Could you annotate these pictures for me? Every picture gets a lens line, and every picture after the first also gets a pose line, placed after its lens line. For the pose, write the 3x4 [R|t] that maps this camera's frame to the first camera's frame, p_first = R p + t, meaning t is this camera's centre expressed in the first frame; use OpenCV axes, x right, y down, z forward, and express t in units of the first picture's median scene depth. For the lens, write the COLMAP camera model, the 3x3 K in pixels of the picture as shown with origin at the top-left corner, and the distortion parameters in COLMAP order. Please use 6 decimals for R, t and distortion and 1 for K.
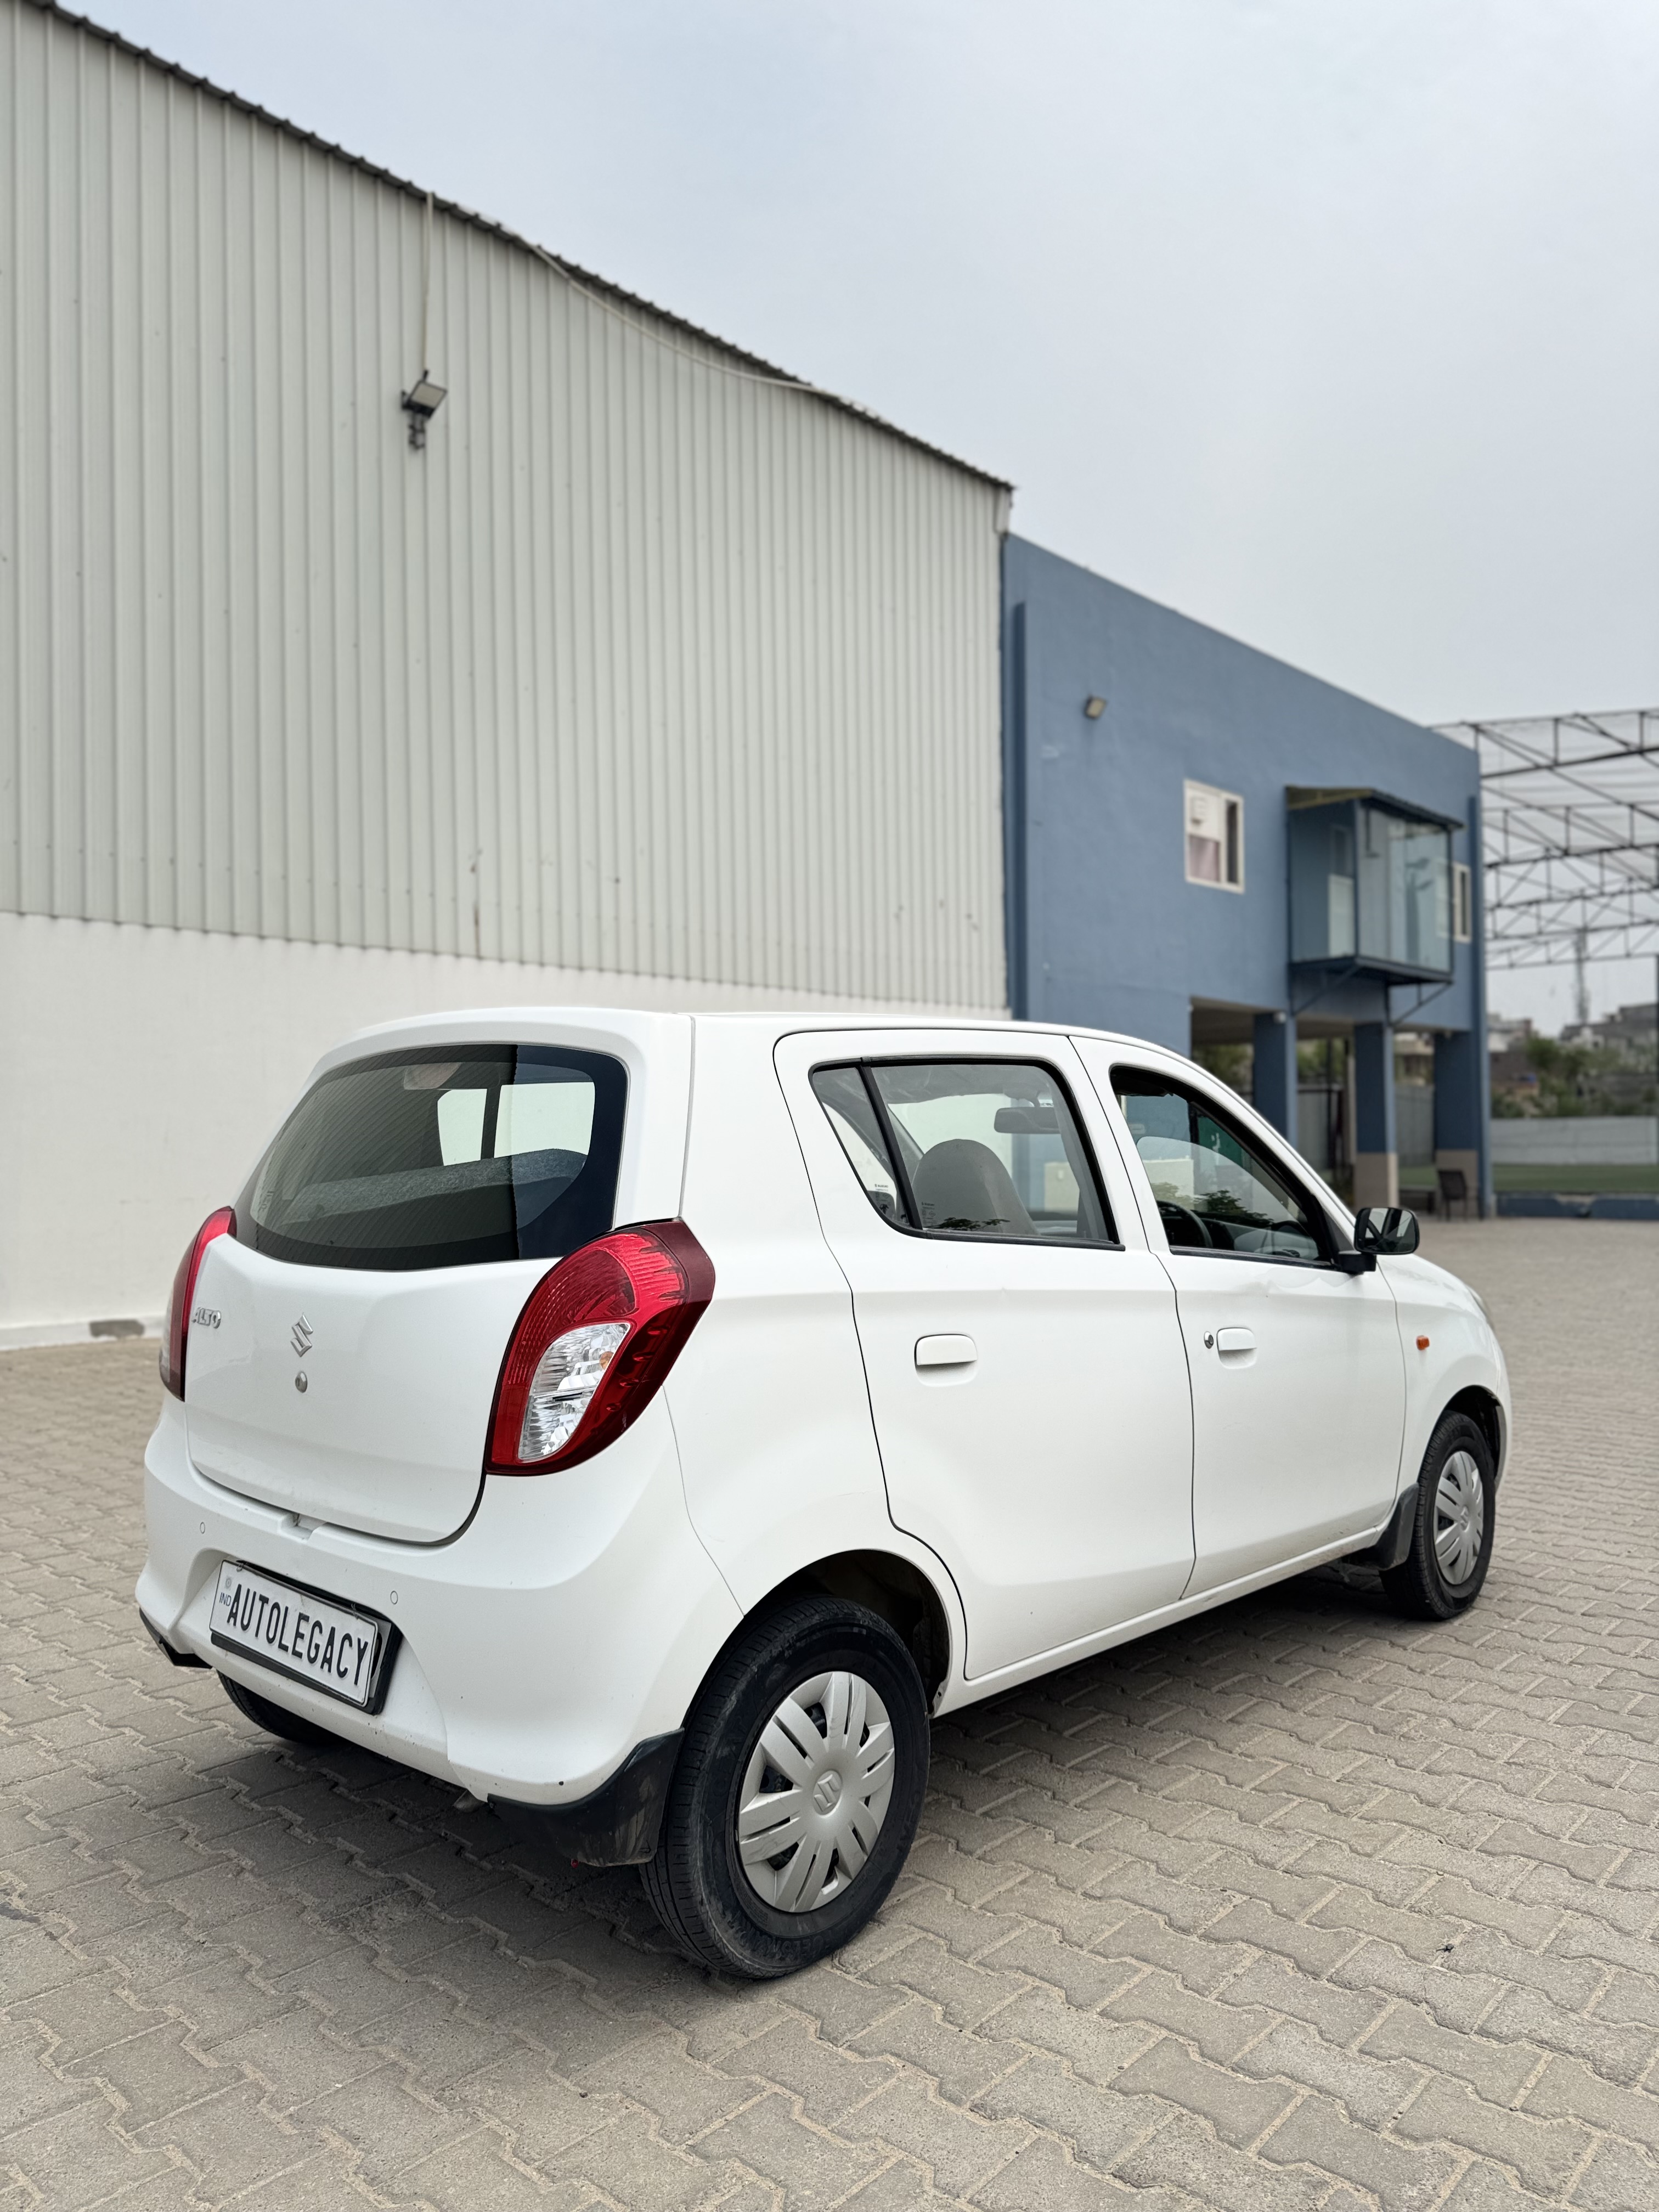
lens RADIAL K [[1567.4, 0, 785.2], [0, 1567.4, 1114.8], [0, 0, 1]] dist [0.001923, 0.003761]
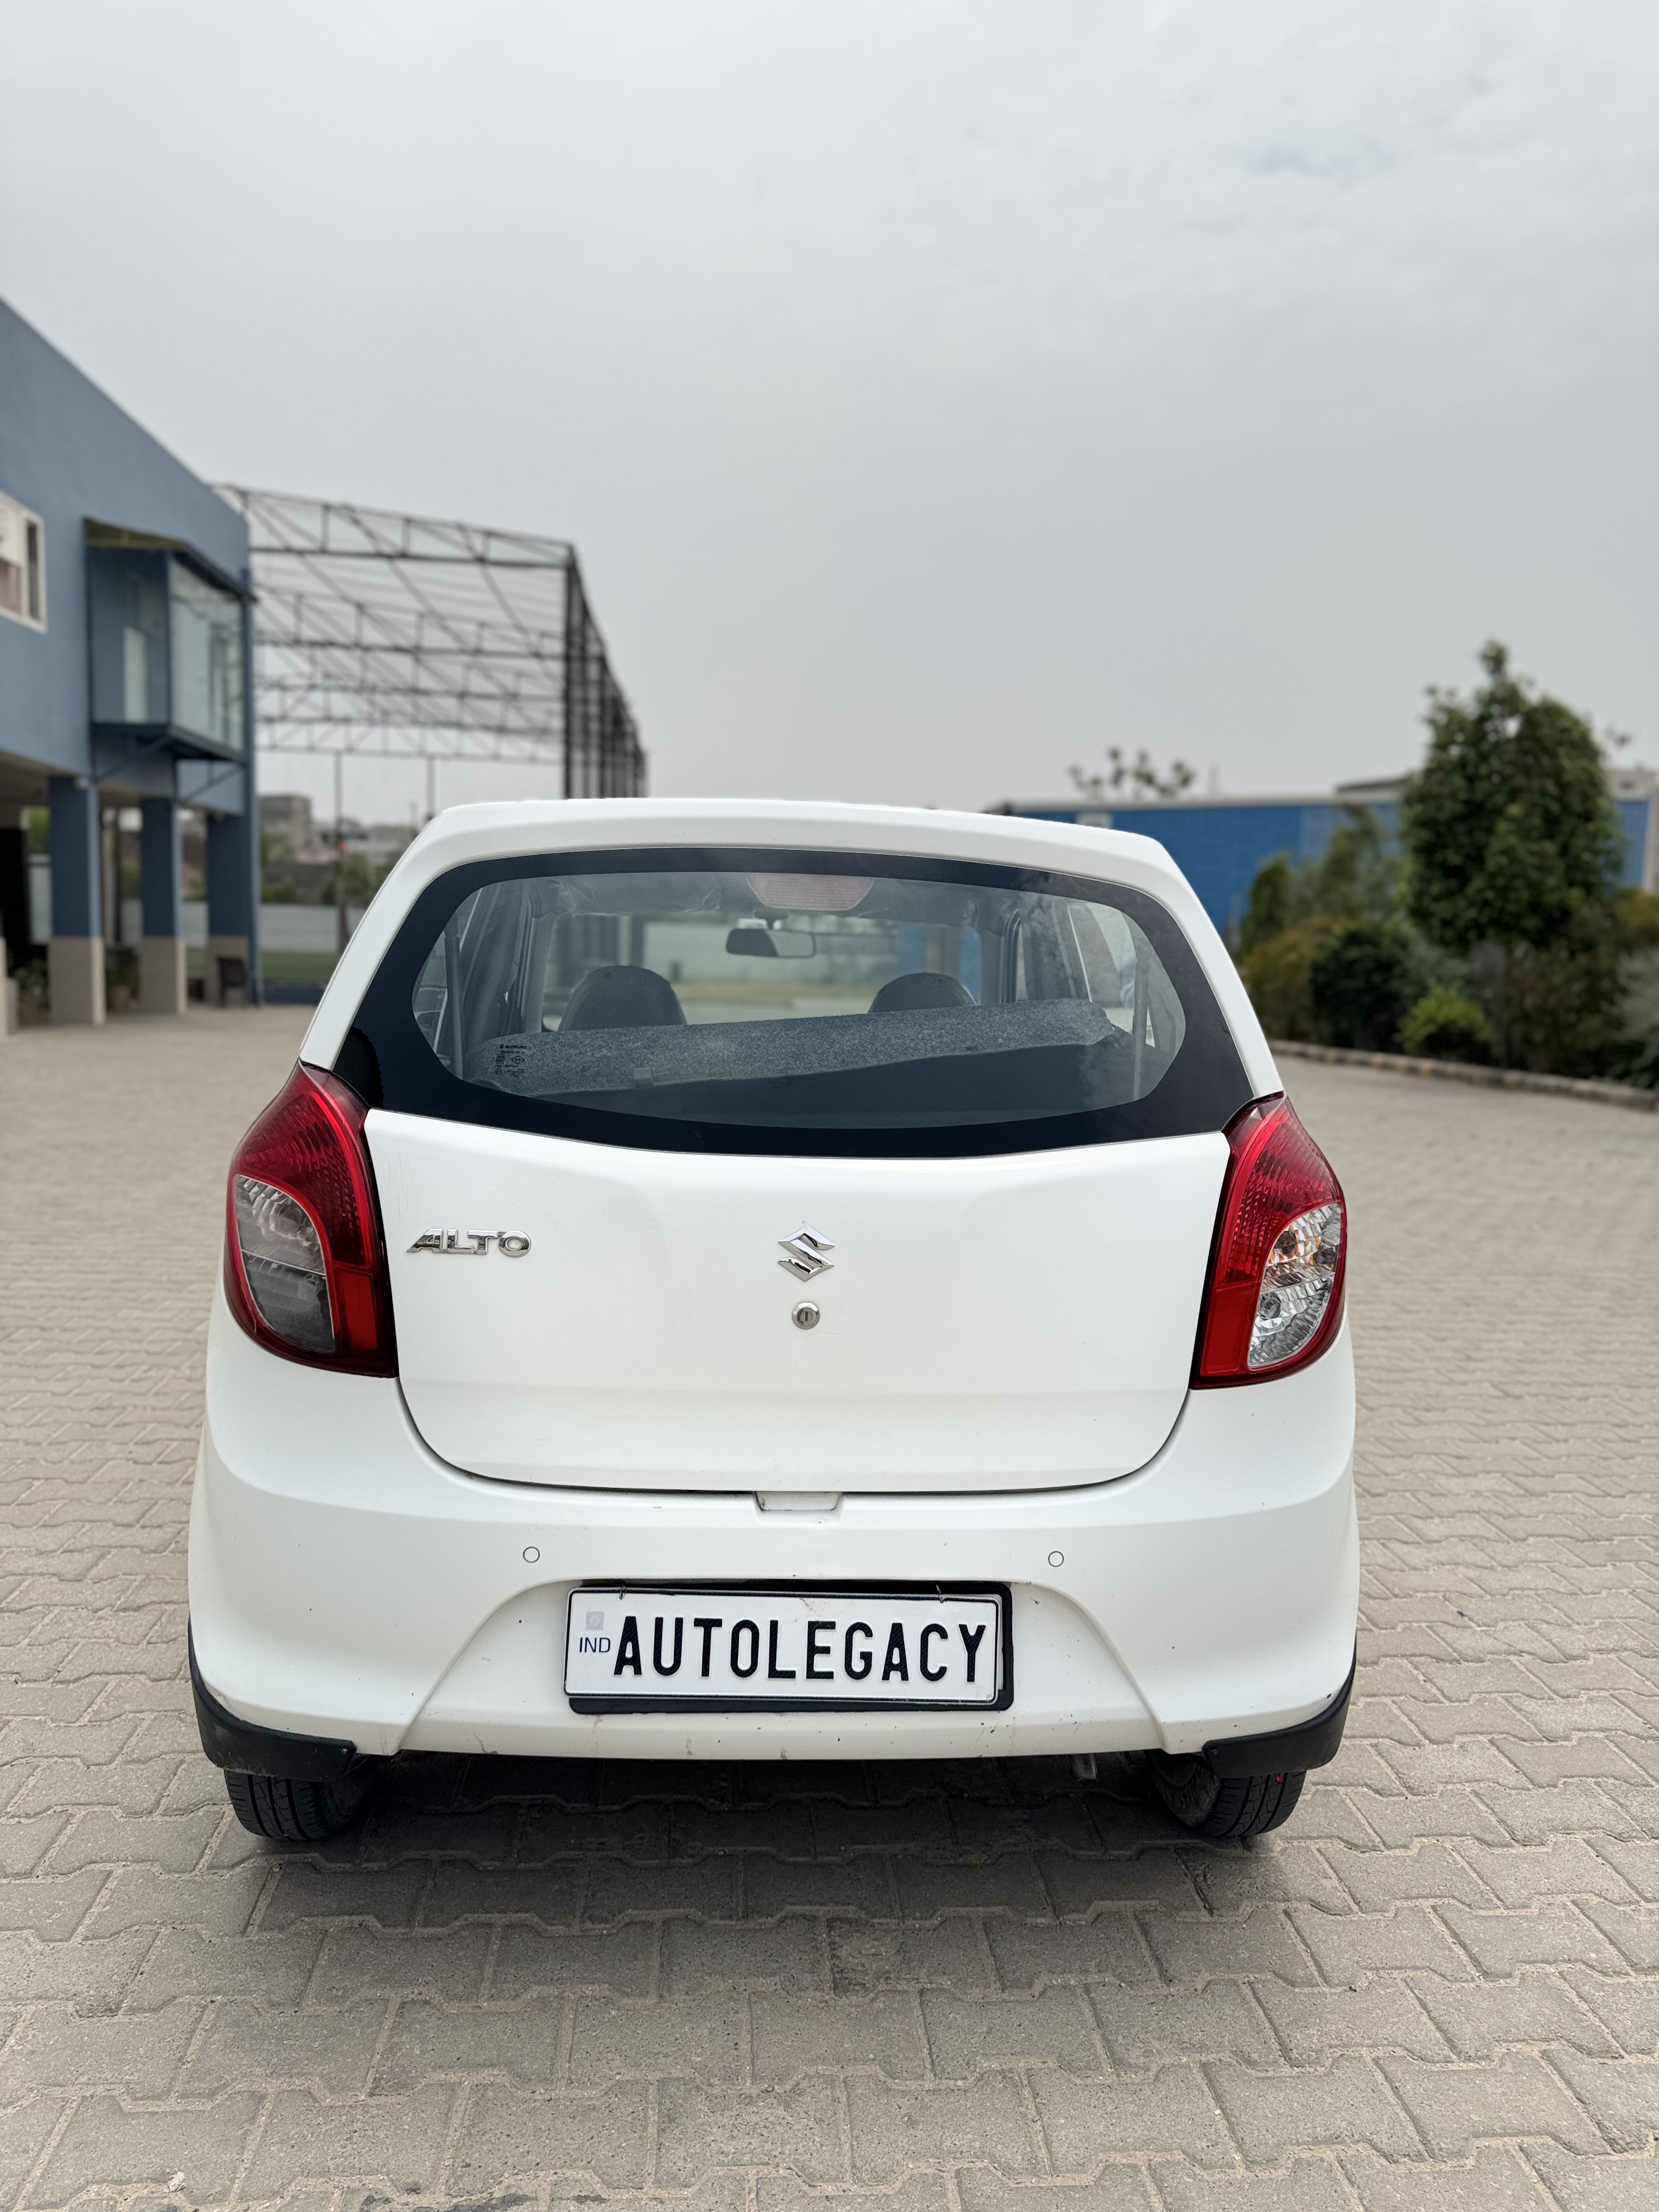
lens RADIAL K [[1579.2, 0, 825.3], [0, 1579.2, 1129.9], [0, 0, 1]] dist [0.067761, -0.094440]
pose [[0.668032, -0.054659, 0.742123, -0.093757], [-0.054830, 0.990972, 0.122343, -0.000436], [-0.742110, -0.122420, 0.659004, 0.058650]]
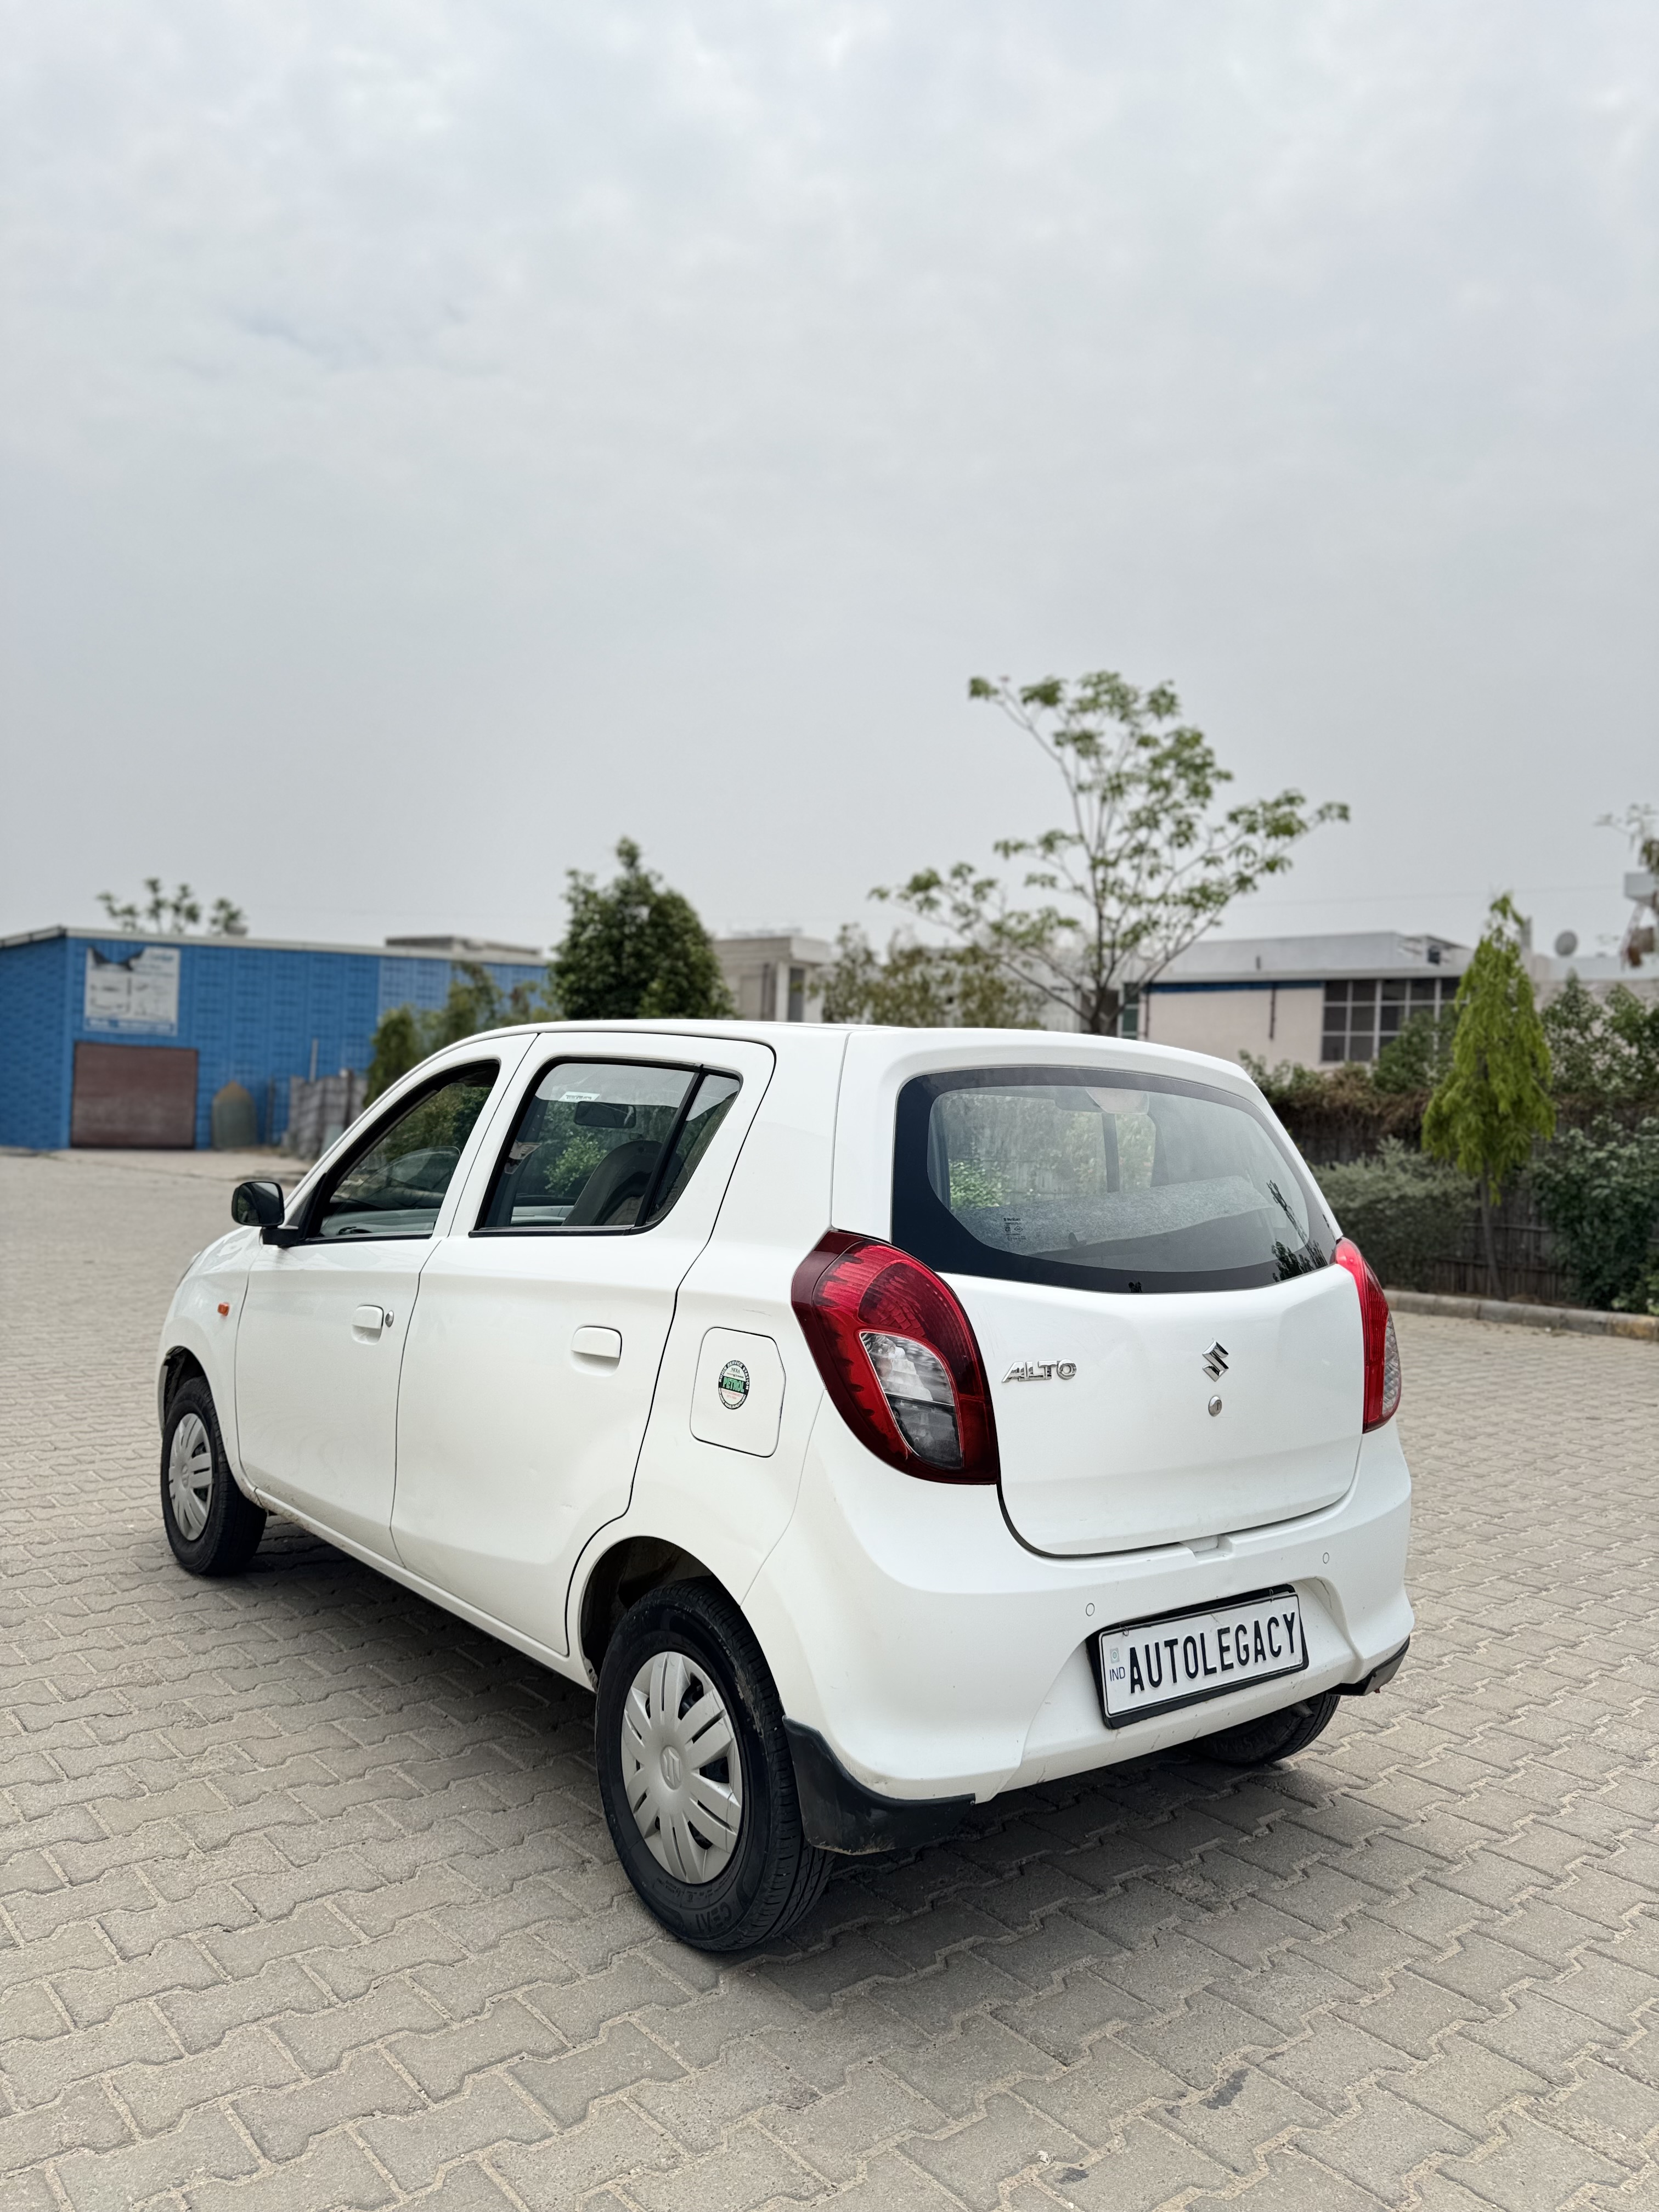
lens RADIAL K [[1604.2, 0, 866.3], [0, 1604.2, 1113.7], [0, 0, 1]] dist [0.001242, 0.000522]
pose [[0.091758, 0.027872, 0.995391, -0.153040], [-0.075816, 0.996902, -0.020926, 0.002325], [-0.992891, -0.073546, 0.093587, 0.127817]]
